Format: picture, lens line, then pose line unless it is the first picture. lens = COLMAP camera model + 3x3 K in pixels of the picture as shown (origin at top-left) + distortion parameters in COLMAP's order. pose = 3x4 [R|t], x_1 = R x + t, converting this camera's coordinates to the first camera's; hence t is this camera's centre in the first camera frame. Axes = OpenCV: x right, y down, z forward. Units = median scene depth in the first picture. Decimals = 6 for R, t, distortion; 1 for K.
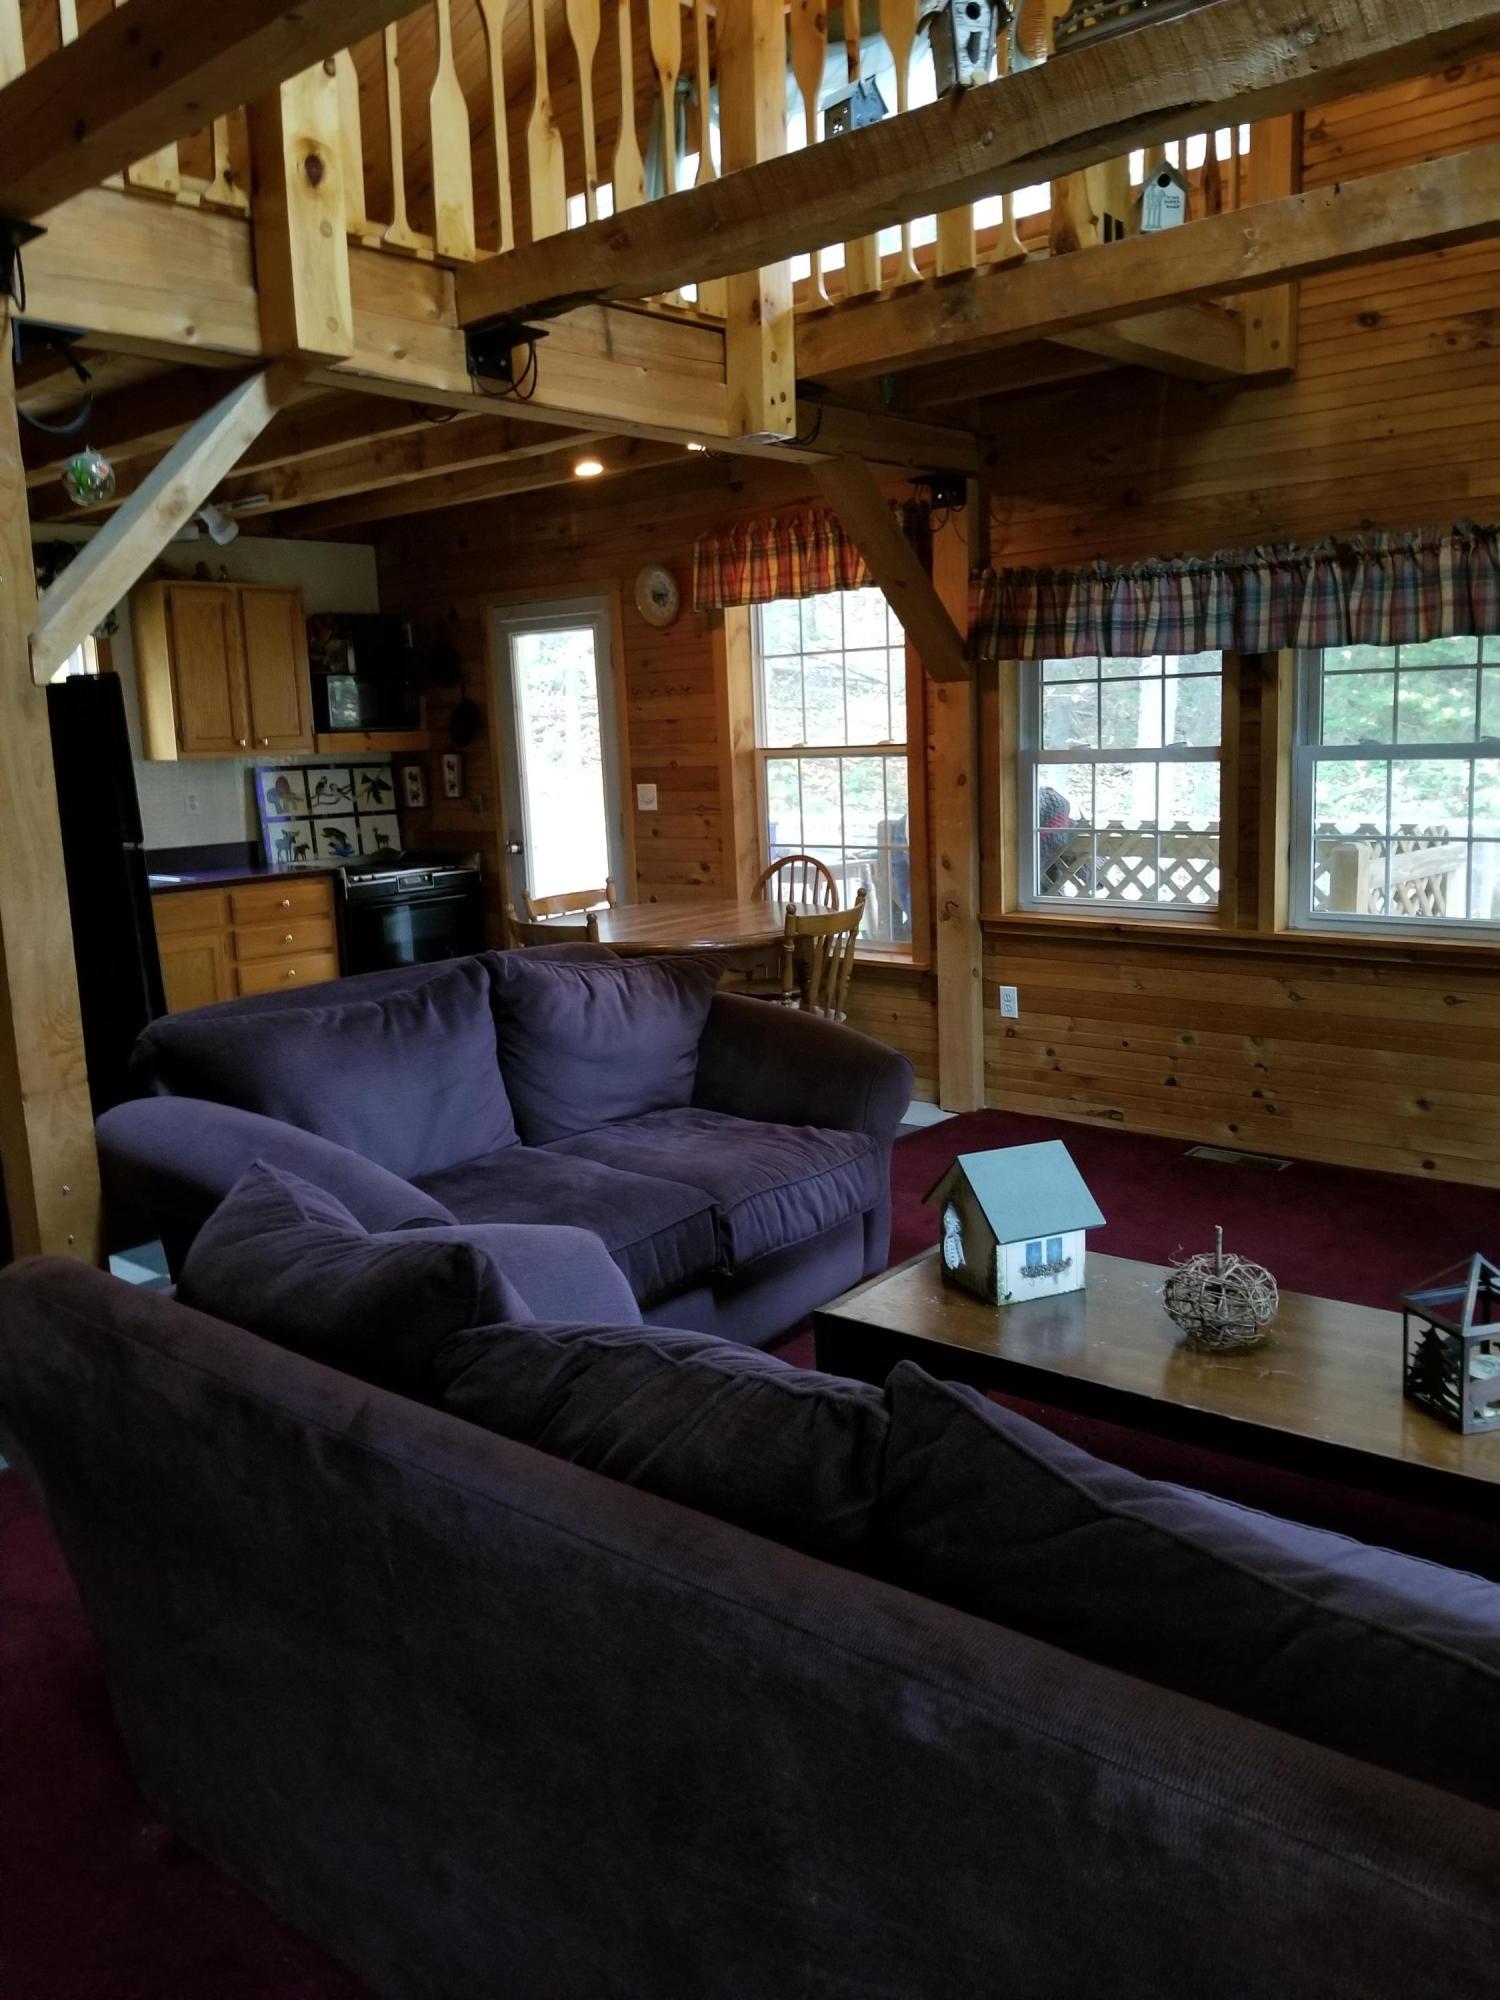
lens RADIAL K [[1592.6, 0, 754.2], [0, 1592.6, 995.8], [0, 0, 1]] dist [0.053261, -0.097005]
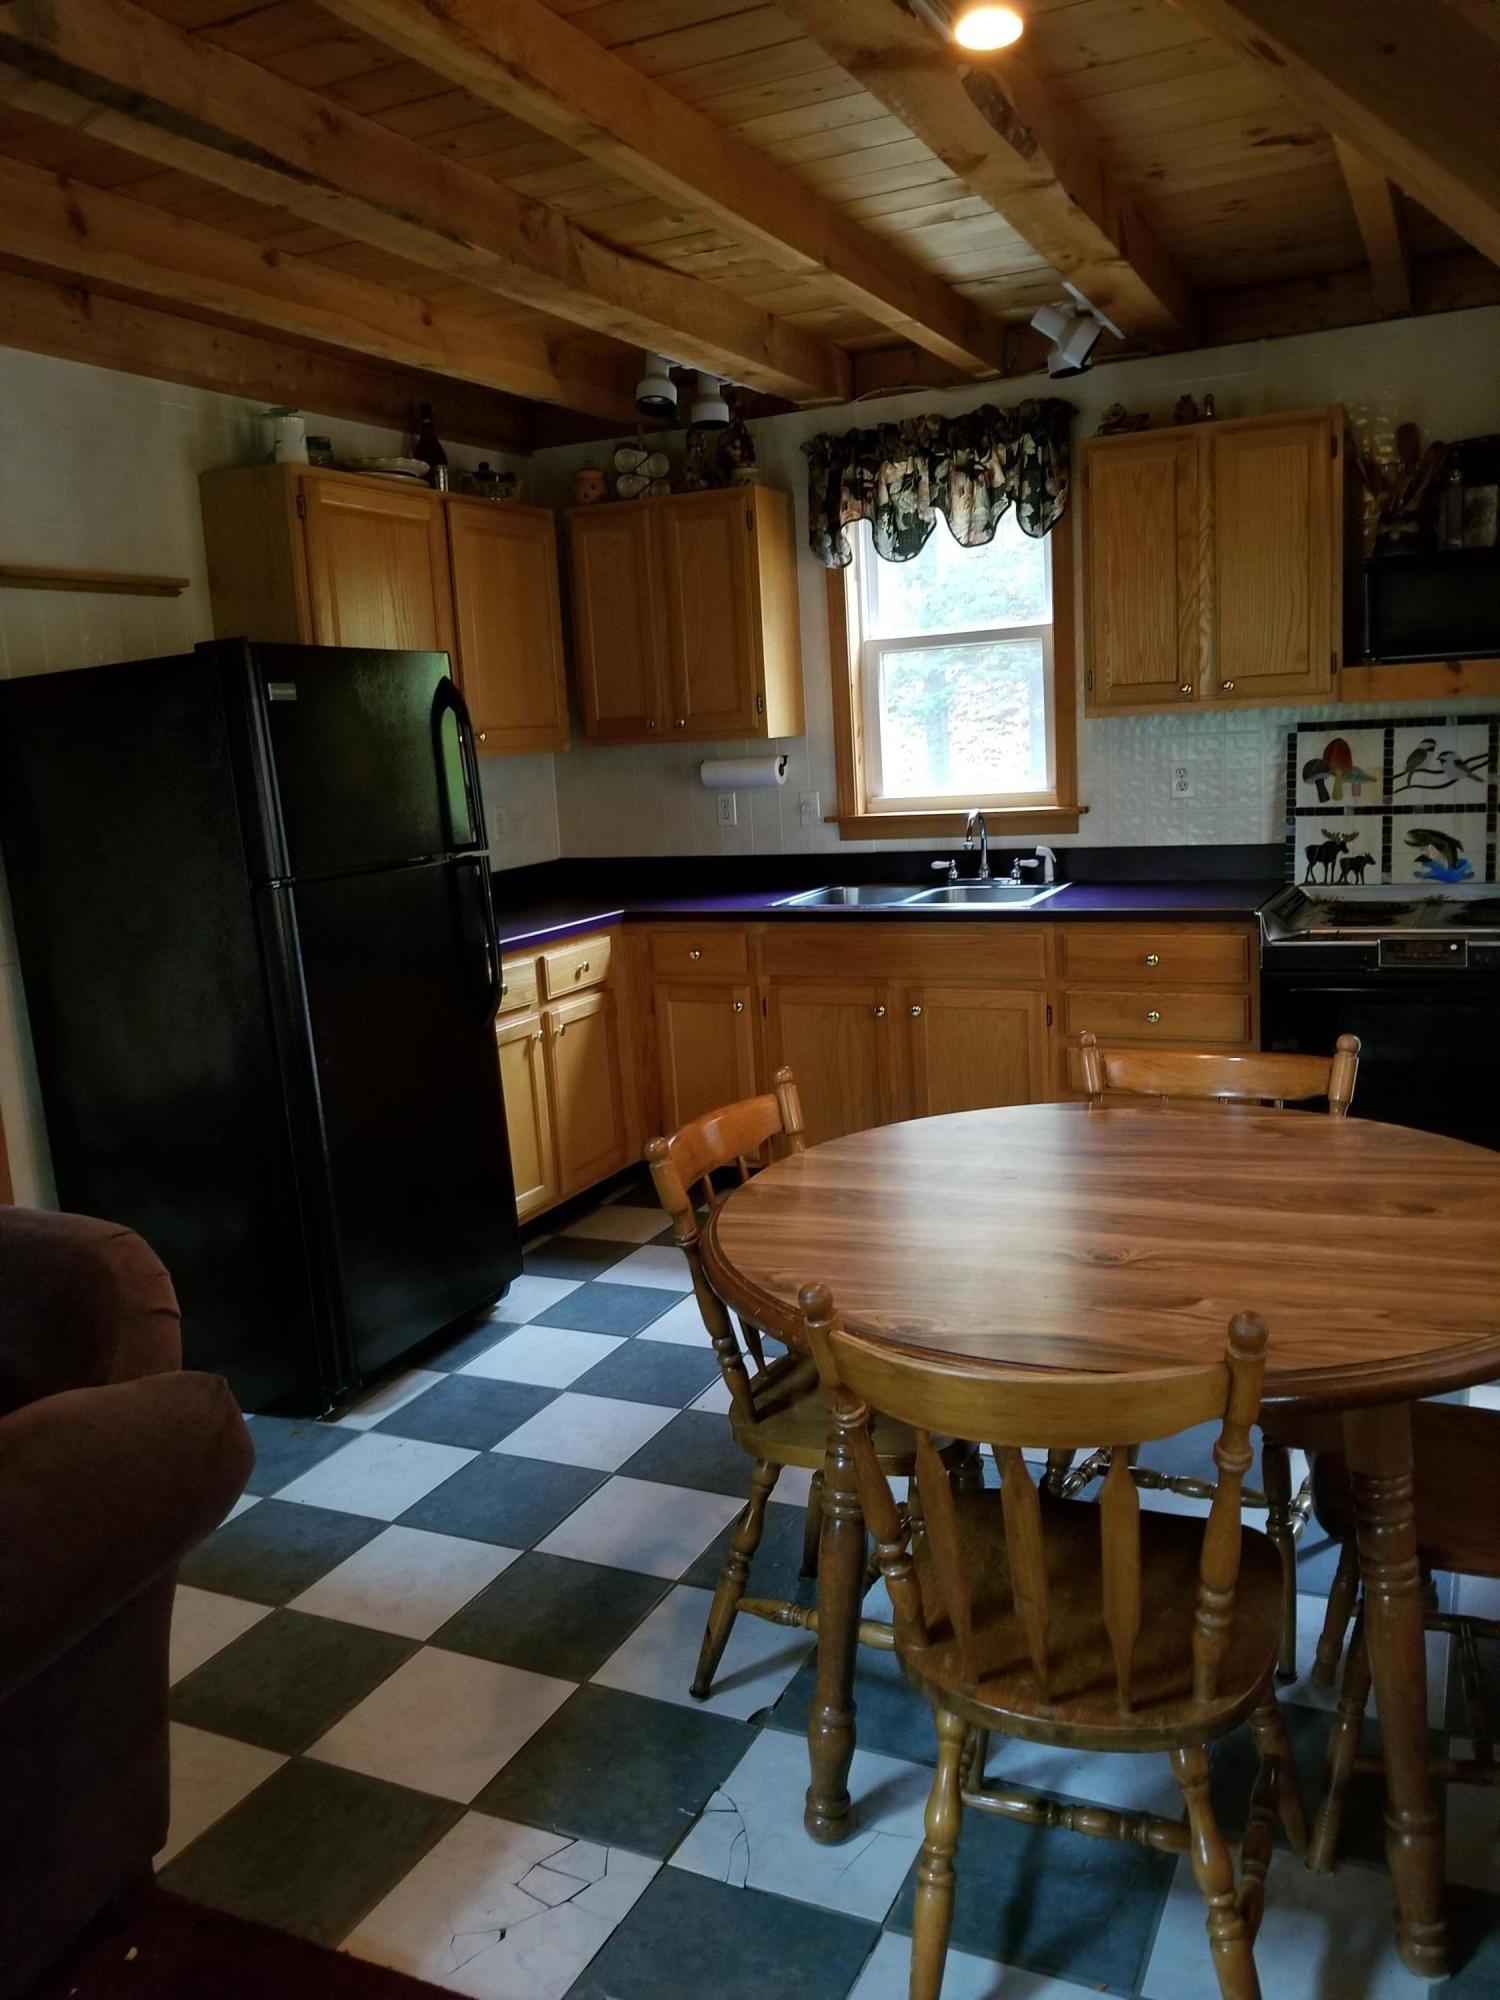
lens RADIAL K [[1592.6, 0, 750.2], [0, 1592.6, 1002.7], [0, 0, 1]] dist [0.053261, -0.097005]
pose [[0.284395, 0.185797, -0.940531, 0.215905], [-0.112672, 0.980720, 0.159667, -0.110405], [0.952063, 0.060563, 0.299846, 0.614371]]
